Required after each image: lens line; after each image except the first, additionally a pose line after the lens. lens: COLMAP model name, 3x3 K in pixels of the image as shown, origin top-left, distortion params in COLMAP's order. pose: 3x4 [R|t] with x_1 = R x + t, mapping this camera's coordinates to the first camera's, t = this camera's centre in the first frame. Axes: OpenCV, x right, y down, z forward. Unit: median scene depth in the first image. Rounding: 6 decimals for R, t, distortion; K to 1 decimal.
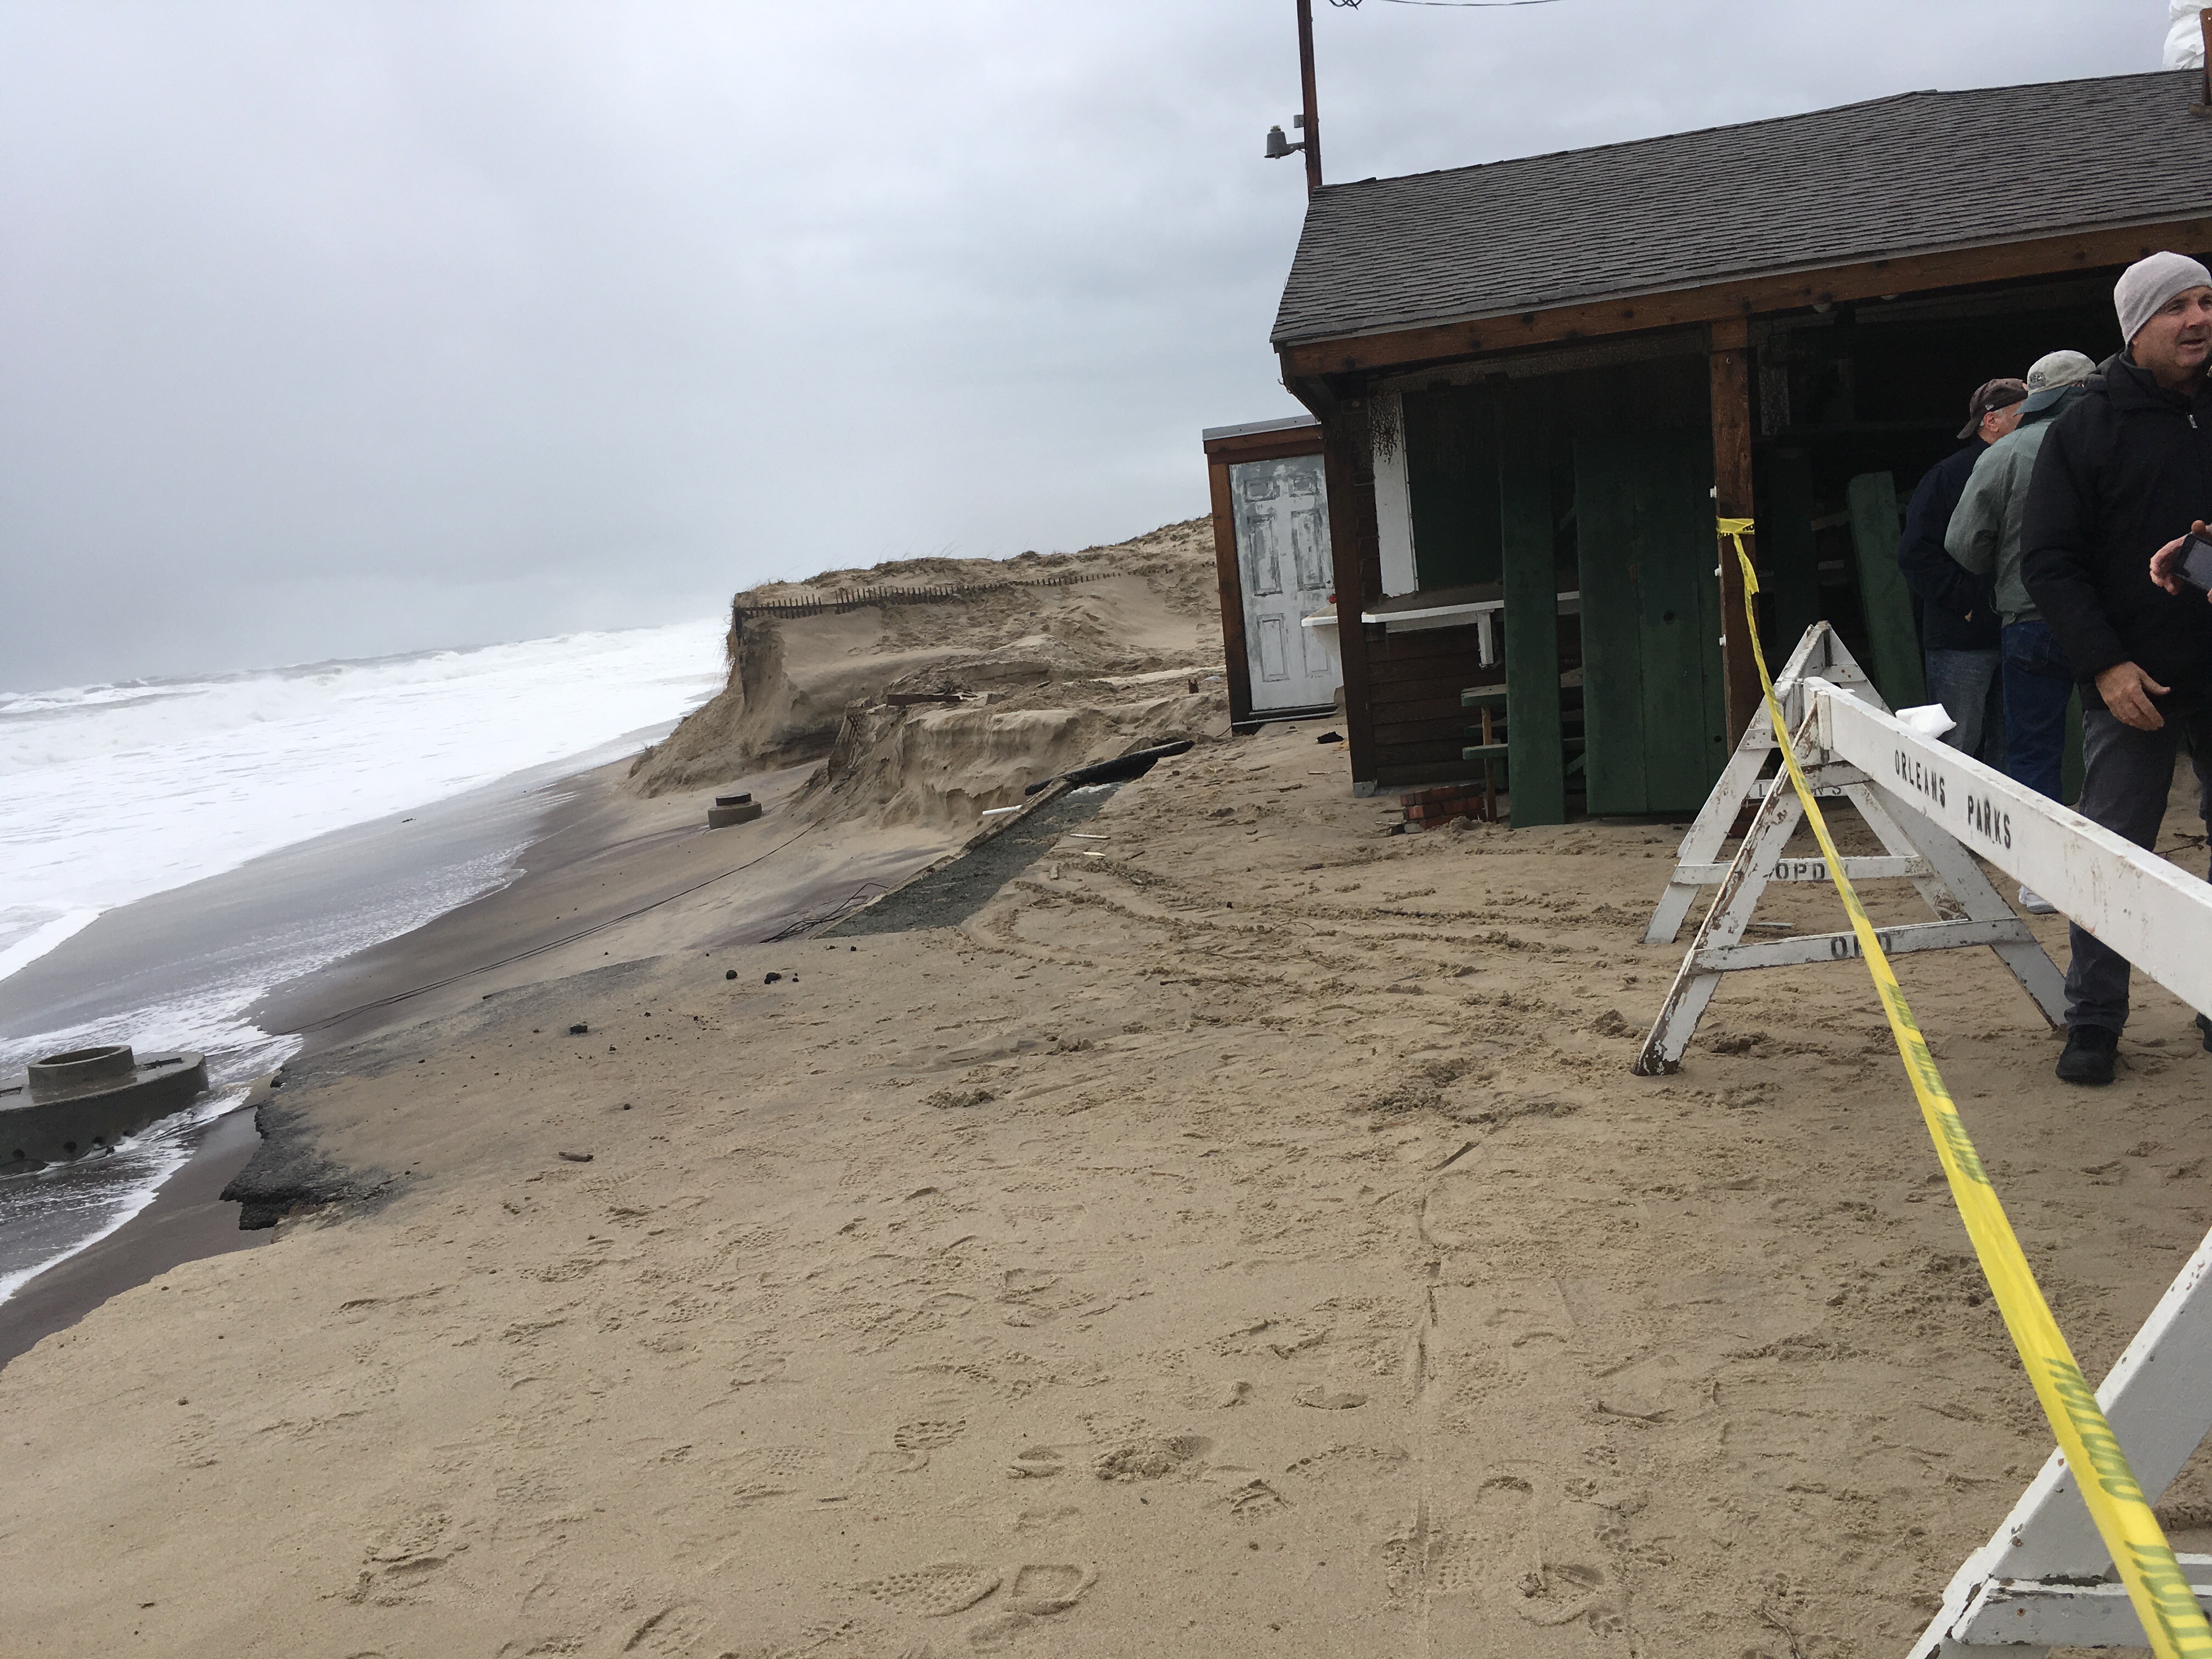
lens RADIAL K [[1846.6, 0, 1107.3], [0, 1846.6, 830.4], [0, 0, 1]] dist [-0.005611, -0.015856]
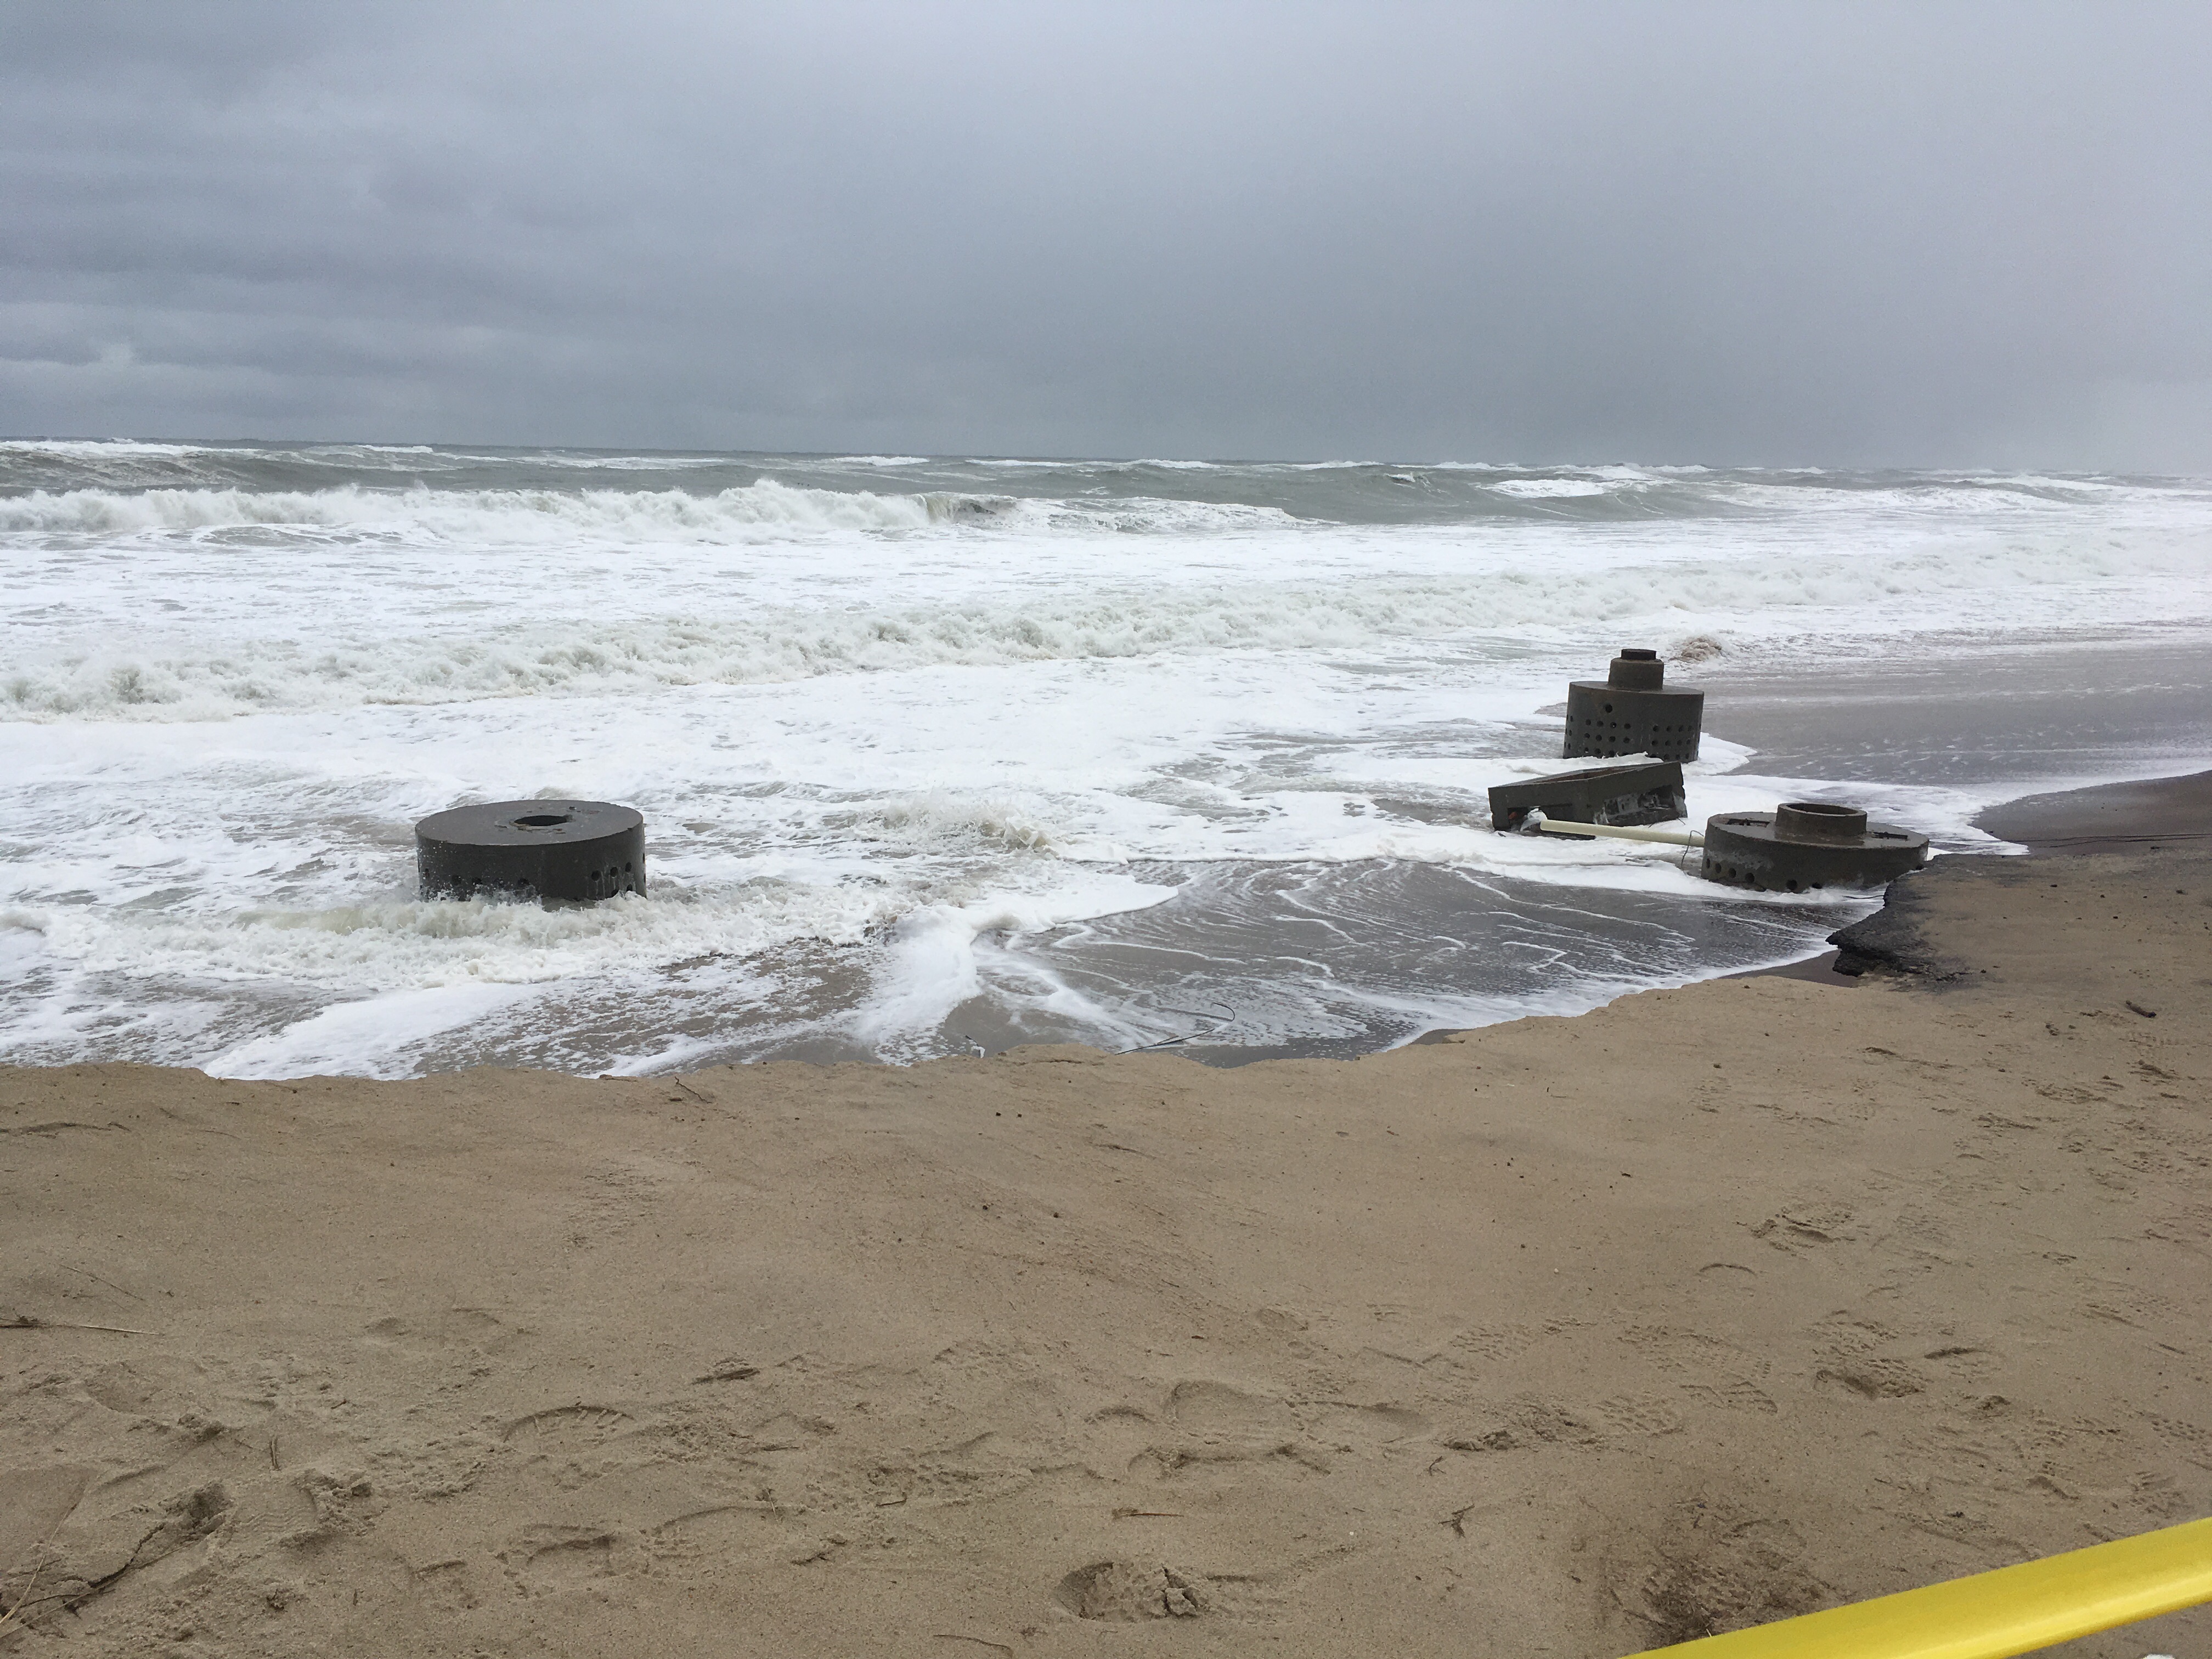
lens RADIAL K [[1846.6, 0, 1105.2], [0, 1846.6, 829.9], [0, 0, 1]] dist [-0.005611, -0.015856]
pose [[0.596087, 0.273998, -0.754723, 0.129061], [-0.189740, 0.961419, 0.199179, -0.015628], [0.780179, 0.024473, 0.625077, -0.103717]]
